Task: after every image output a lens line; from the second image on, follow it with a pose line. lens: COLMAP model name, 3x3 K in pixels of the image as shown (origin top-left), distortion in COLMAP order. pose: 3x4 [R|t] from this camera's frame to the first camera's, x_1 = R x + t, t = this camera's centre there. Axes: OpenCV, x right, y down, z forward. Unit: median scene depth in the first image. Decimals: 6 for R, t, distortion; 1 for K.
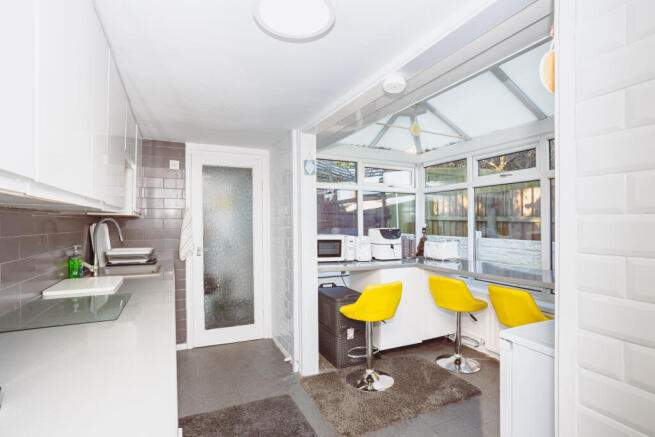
lens RADIAL K [[316.7, 0, 326.2], [0, 316.7, 223.5], [0, 0, 1]] dist [-0.004358, -0.000004]
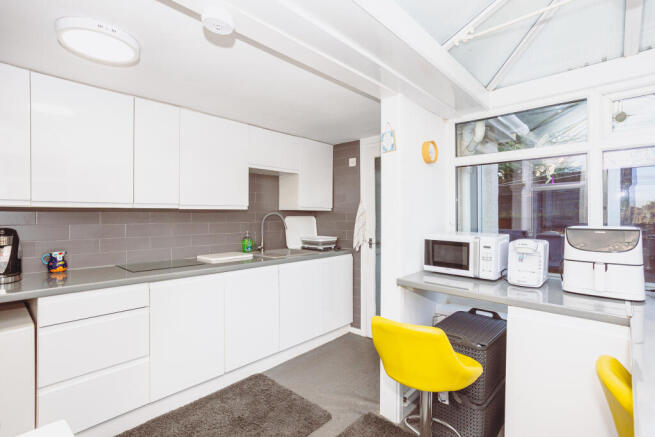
lens RADIAL K [[324.1, 0, 334.4], [0, 324.1, 212.3], [0, 0, 1]] dist [-0.049935, 0.027324]
pose [[0.392597, -0.008079, -0.919675, 0.522657], [-0.001342, 0.999955, -0.009357, -0.001591], [0.919710, 0.004907, 0.392568, 0.509945]]
